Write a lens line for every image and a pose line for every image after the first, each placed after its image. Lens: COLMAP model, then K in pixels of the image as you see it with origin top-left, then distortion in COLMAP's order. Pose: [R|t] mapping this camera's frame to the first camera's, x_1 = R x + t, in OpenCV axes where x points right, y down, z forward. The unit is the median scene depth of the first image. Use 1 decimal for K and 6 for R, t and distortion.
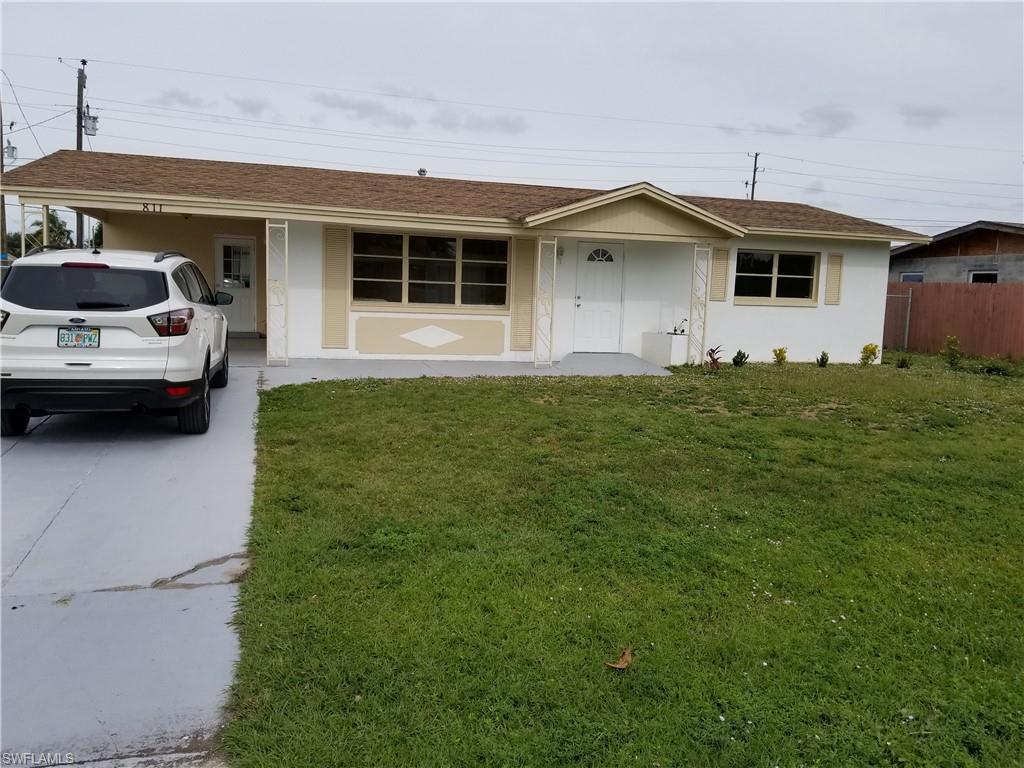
lens RADIAL K [[800.6, 0, 511.1], [0, 800.6, 377.7], [0, 0, 1]] dist [0.086164, -0.151589]
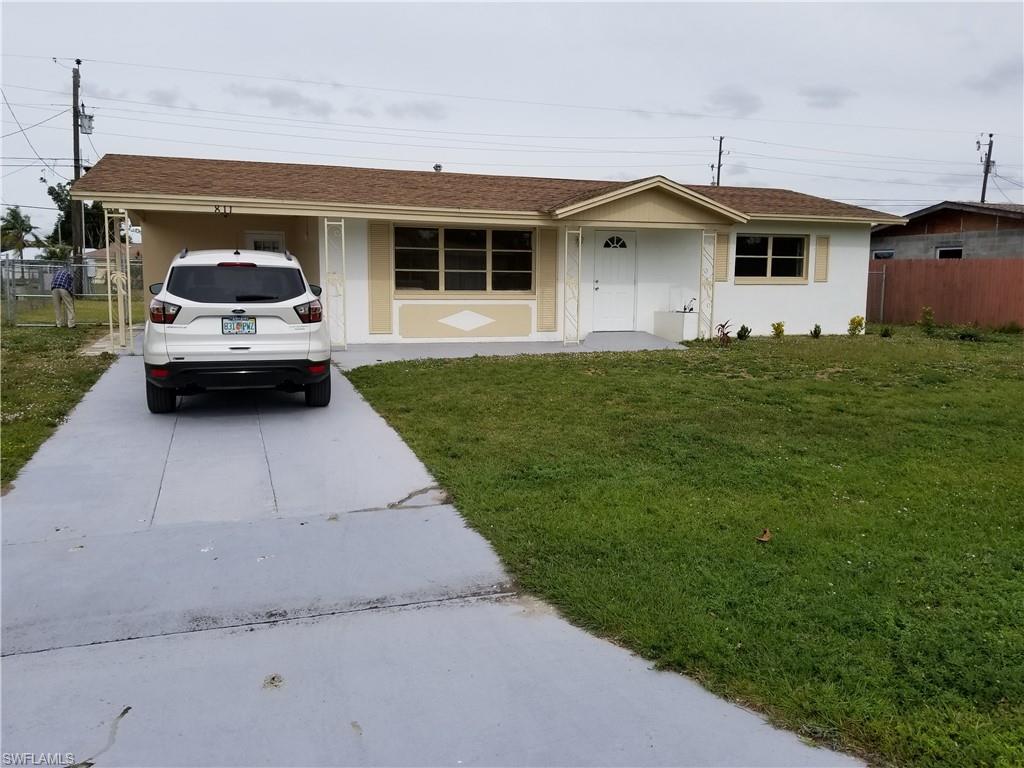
lens RADIAL K [[800.6, 0, 511.1], [0, 800.6, 377.7], [0, 0, 1]] dist [0.086164, -0.151589]
pose [[0.998493, -0.030916, 0.045335, -0.092177], [0.030092, 0.999371, 0.018738, 0.008061], [-0.045886, -0.017346, 0.998796, -0.099456]]
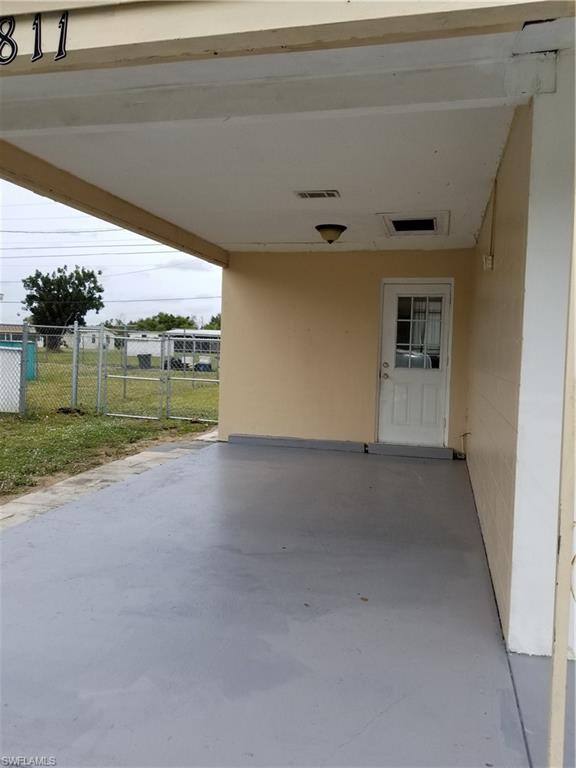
lens RADIAL K [[600.5, 0, 288.0], [0, 600.5, 384.0], [0, 0, 1]] dist [0.086164, -0.151589]
pose [[0.866583, 0.021874, -0.498554, -0.270820], [-0.044011, 0.998496, -0.032691, -0.109000], [0.497089, 0.050272, 0.866242, 0.769300]]
